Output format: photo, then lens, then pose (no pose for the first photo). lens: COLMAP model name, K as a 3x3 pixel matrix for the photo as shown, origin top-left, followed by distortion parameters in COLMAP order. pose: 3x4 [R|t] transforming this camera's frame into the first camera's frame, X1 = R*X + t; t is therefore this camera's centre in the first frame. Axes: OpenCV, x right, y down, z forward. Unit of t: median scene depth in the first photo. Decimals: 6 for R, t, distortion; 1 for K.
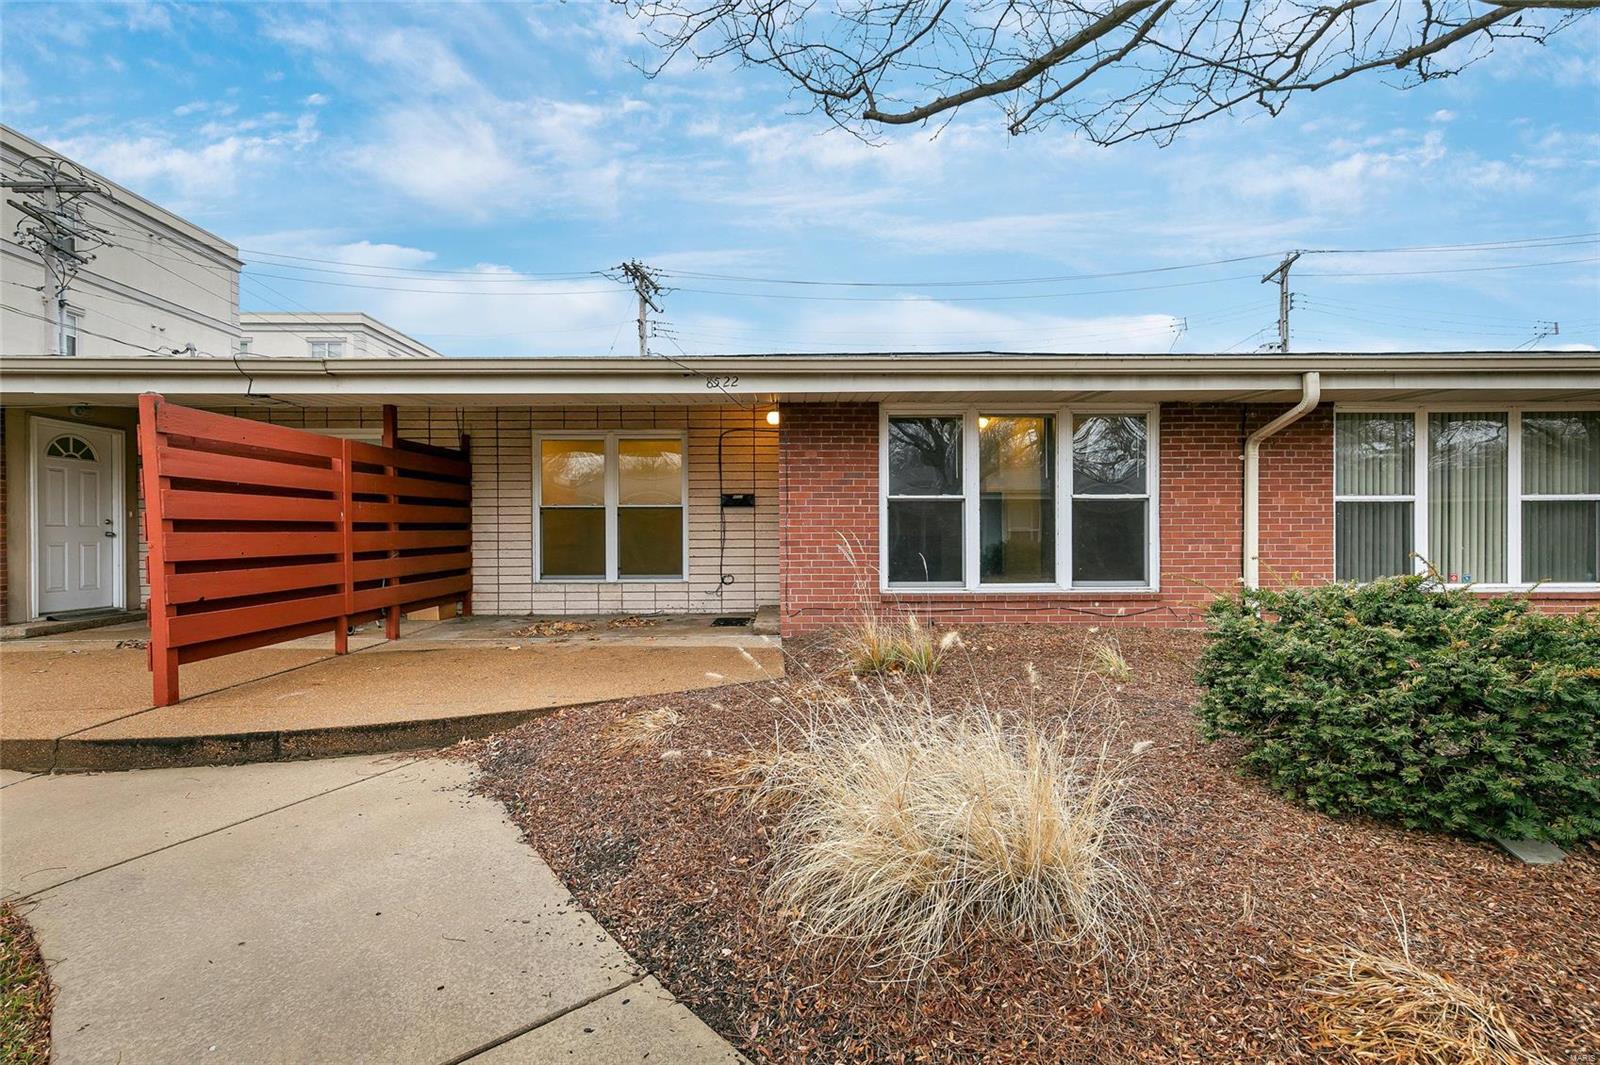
lens RADIAL K [[725.9, 0, 798.9], [0, 725.9, 539.2], [0, 0, 1]] dist [0.032754, 0.000672]
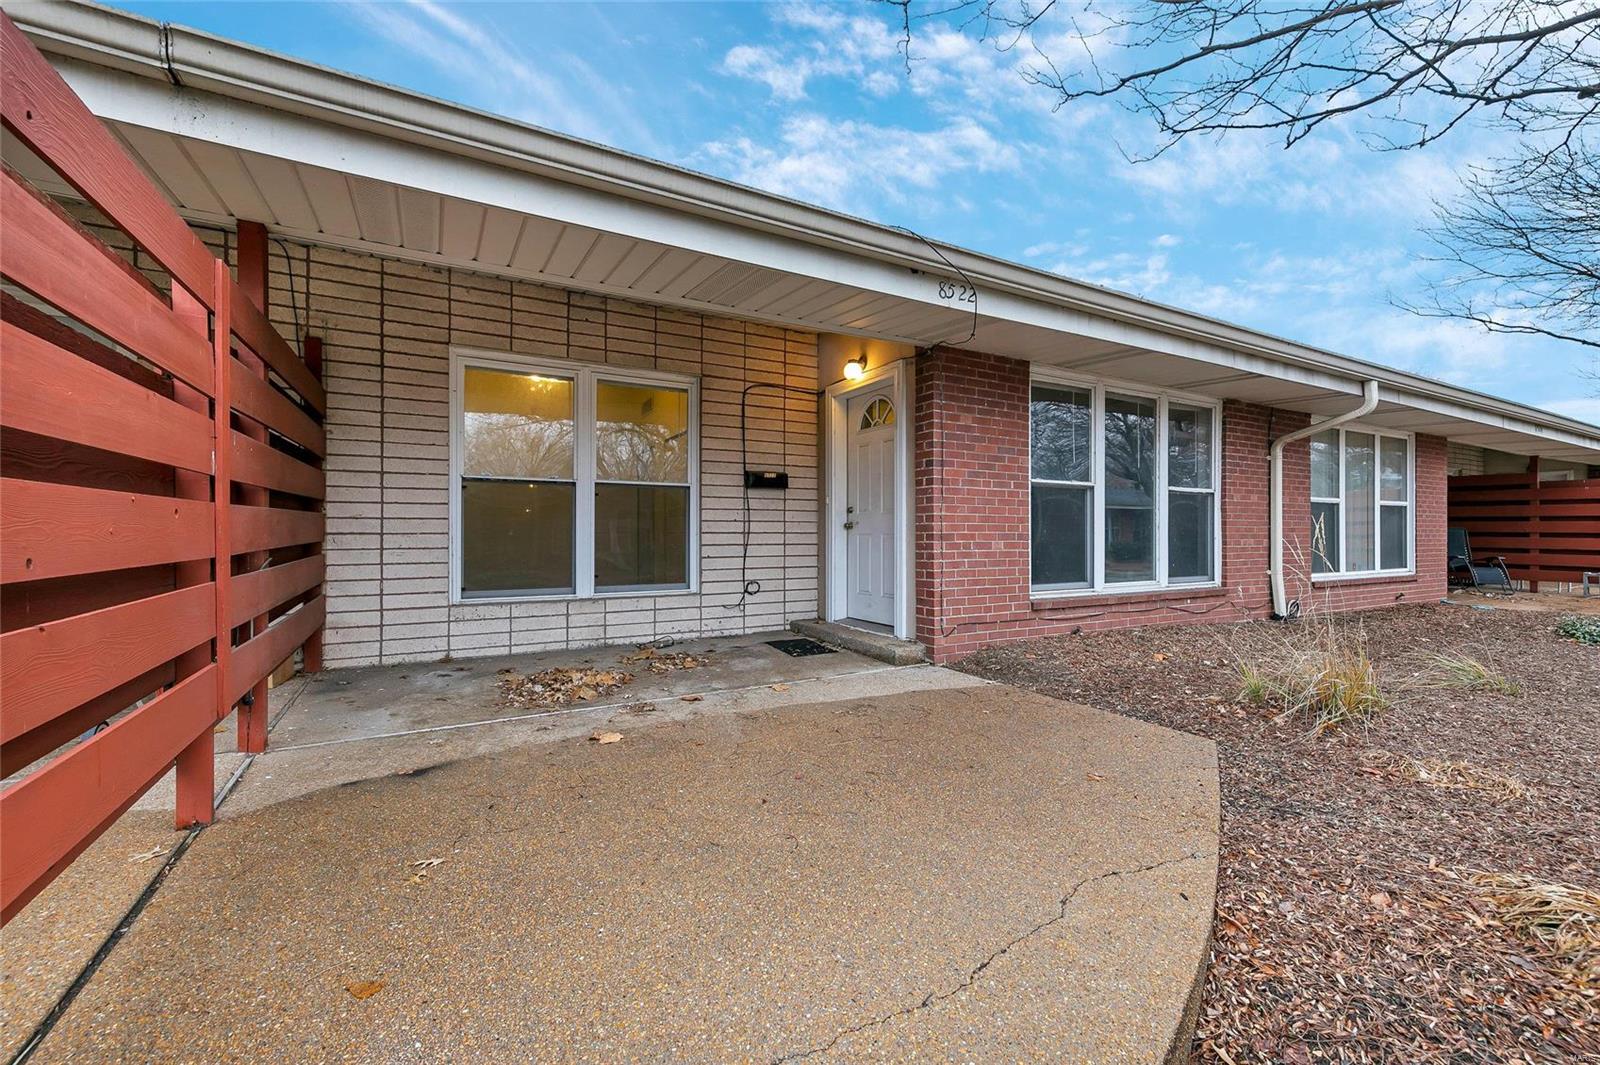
lens RADIAL K [[651.7, 0, 787.1], [0, 651.7, 531.8], [0, 0, 1]] dist [0.021377, -0.000240]
pose [[0.873731, 0.006041, 0.486371, -0.387271], [-0.001063, 0.999944, -0.010510, 0.006017], [-0.486407, 0.008666, 0.873689, 0.407247]]
